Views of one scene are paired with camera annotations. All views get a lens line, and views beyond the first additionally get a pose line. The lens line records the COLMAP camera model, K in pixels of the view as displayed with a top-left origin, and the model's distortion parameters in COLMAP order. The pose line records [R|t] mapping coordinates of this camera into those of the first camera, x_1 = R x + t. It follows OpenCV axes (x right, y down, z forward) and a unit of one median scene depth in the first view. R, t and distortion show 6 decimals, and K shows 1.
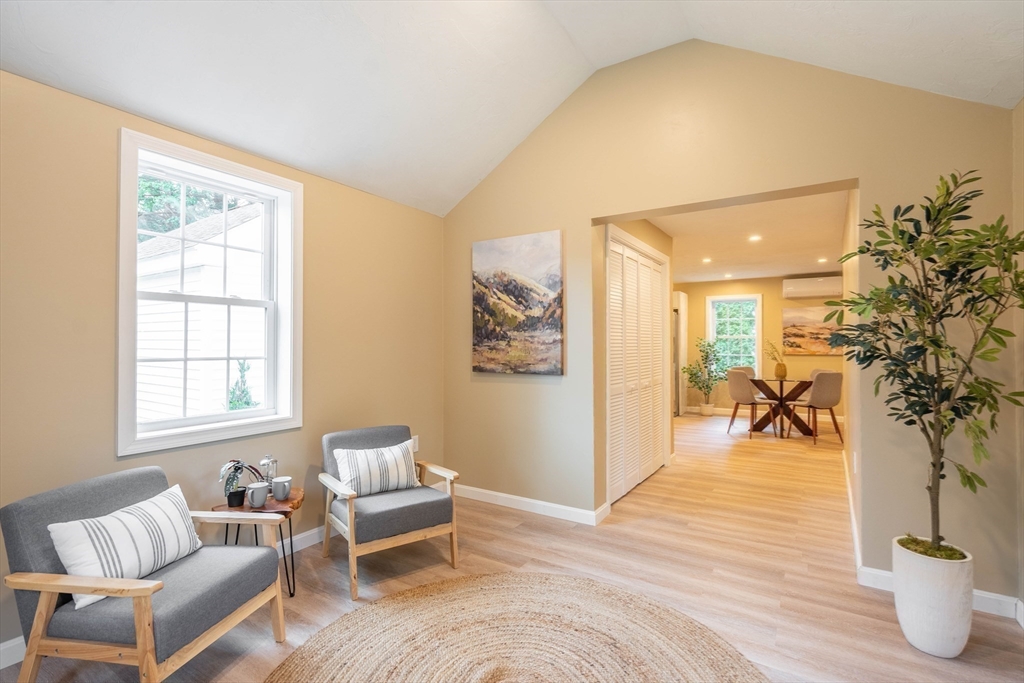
lens RADIAL K [[472.2, 0, 513.8], [0, 472.2, 338.7], [0, 0, 1]] dist [-0.005597, 0.000887]
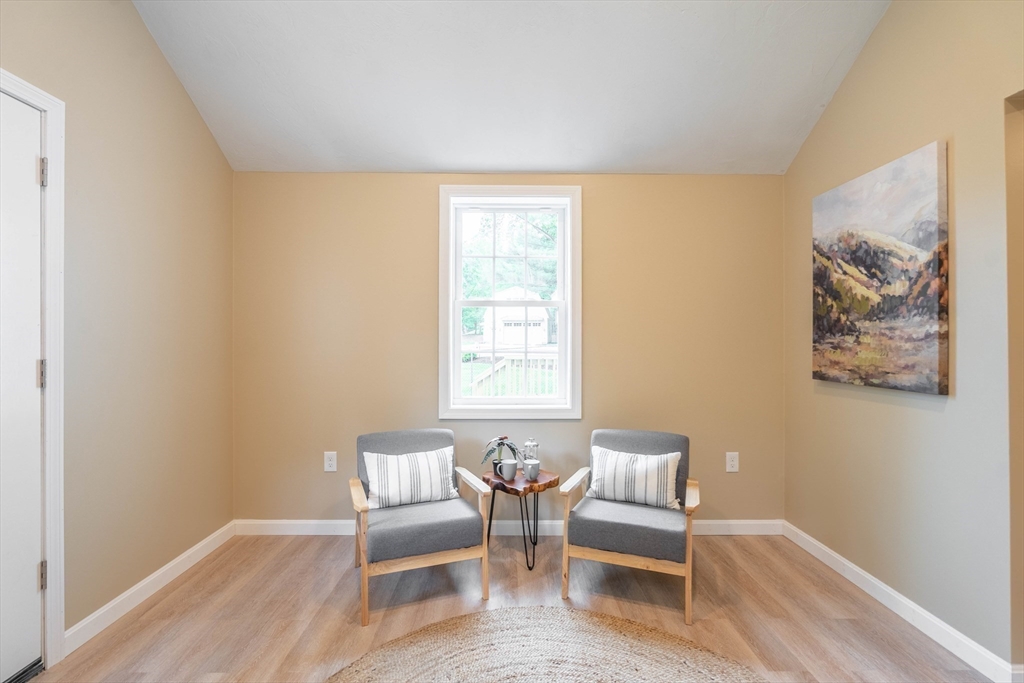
lens RADIAL K [[472.2, 0, 507.6], [0, 472.2, 339.4], [0, 0, 1]] dist [-0.005597, 0.000887]
pose [[0.544656, 0.000424, -0.838659, 0.290588], [0.006096, 0.999971, 0.004465, 0.004003], [0.838637, -0.007544, 0.544638, 0.250466]]
